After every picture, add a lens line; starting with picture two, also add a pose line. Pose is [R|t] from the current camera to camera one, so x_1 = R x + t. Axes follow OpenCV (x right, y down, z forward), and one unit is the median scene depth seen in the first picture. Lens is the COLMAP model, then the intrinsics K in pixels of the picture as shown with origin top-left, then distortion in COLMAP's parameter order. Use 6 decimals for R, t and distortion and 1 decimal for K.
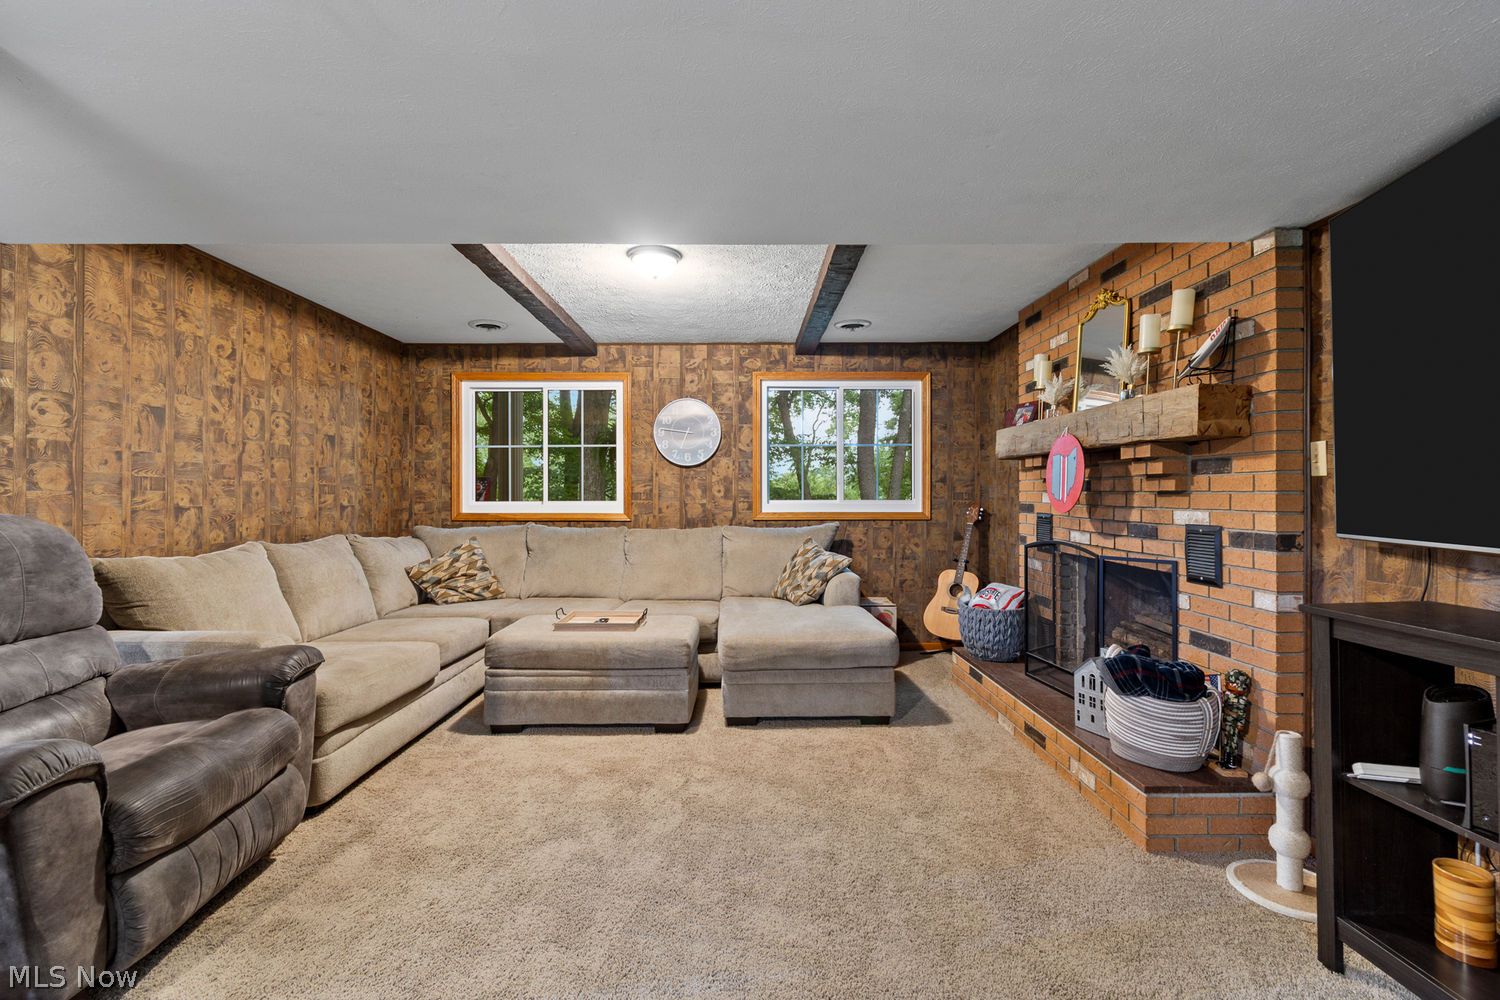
lens RADIAL K [[659.7, 0, 746.7], [0, 659.7, 496.5], [0, 0, 1]] dist [0.002543, -0.001768]
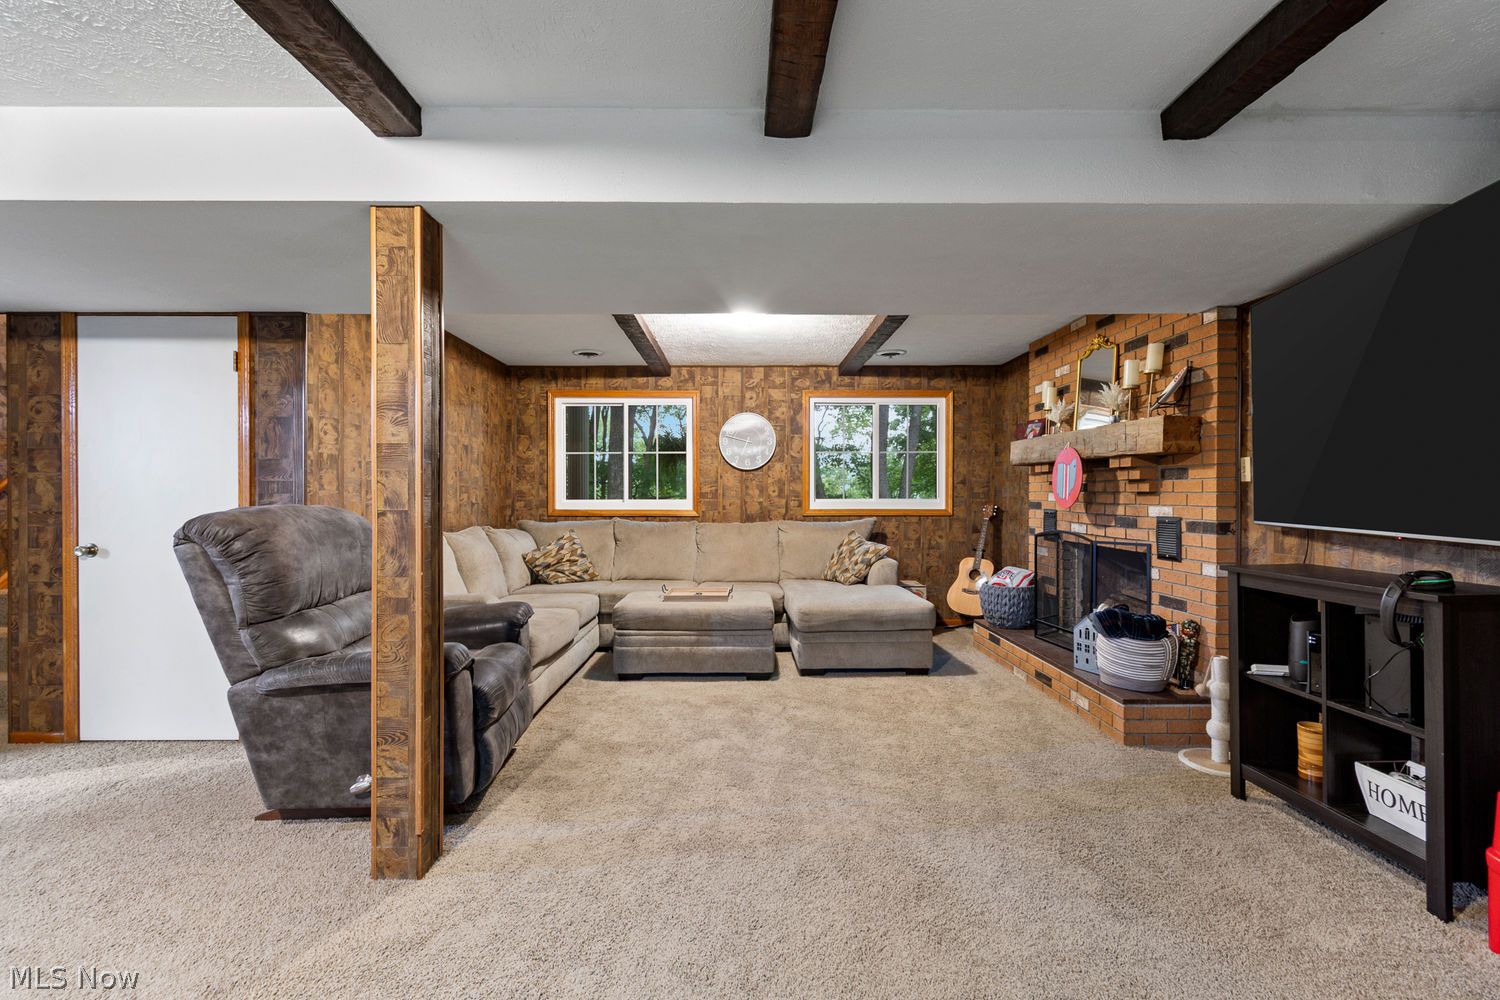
lens RADIAL K [[659.7, 0, 746.7], [0, 659.7, 500.6], [0, 0, 1]] dist [0.002543, -0.001768]
pose [[0.999999, 0.001222, 0.001222, -0.140056], [-0.001230, 0.999975, 0.006925, 0.001112], [-0.001213, -0.006926, 0.999975, -0.278251]]
